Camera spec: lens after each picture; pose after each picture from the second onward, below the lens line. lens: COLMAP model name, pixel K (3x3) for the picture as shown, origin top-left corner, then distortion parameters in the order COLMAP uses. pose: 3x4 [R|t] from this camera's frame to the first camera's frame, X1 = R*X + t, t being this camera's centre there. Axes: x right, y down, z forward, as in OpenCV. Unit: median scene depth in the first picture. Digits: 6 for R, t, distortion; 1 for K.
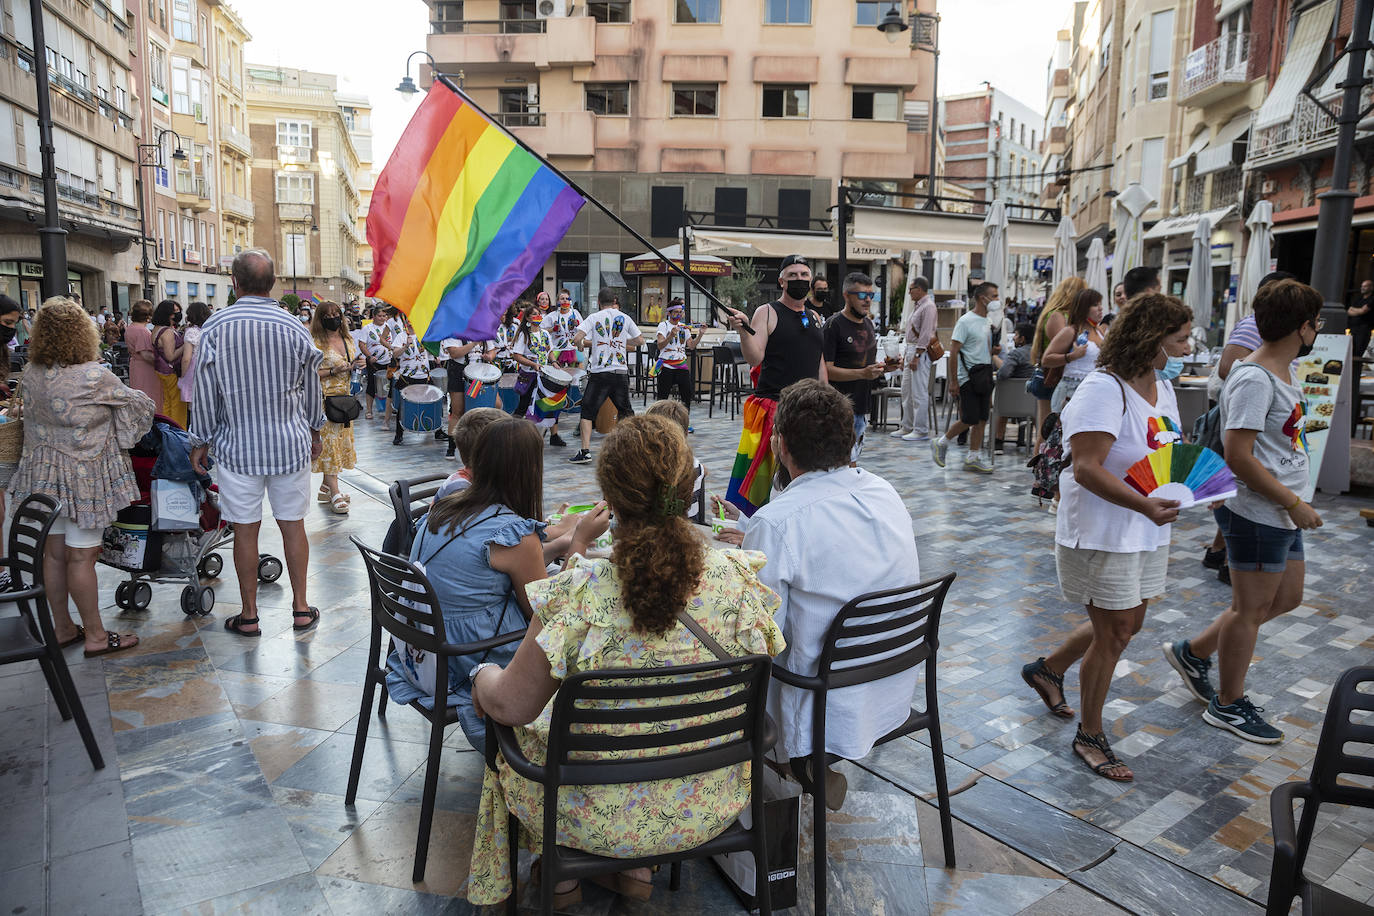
lens RADIAL K [[920.3, 0, 697.2], [0, 920.3, 466.1], [0, 0, 1]] dist [-0.128116, 0.067824]
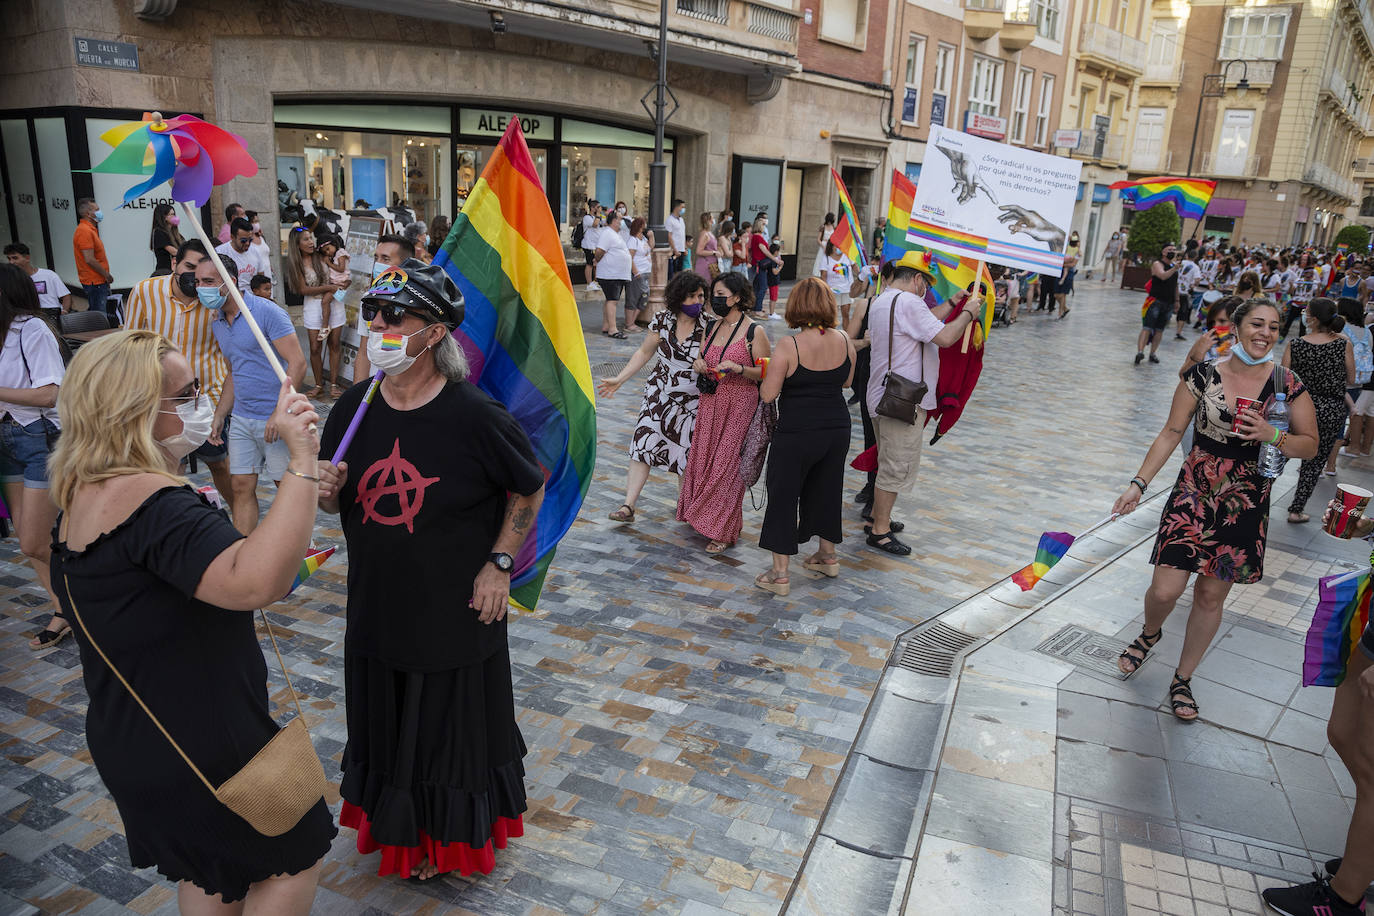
lens RADIAL K [[920.3, 0, 697.2], [0, 920.3, 466.1], [0, 0, 1]] dist [-0.128116, 0.067824]
pose [[0.538664, 0.266762, -0.799174, -0.125231], [-0.183505, 0.962926, 0.197735, -0.092638], [0.822294, 0.040140, 0.567646, 0.472594]]
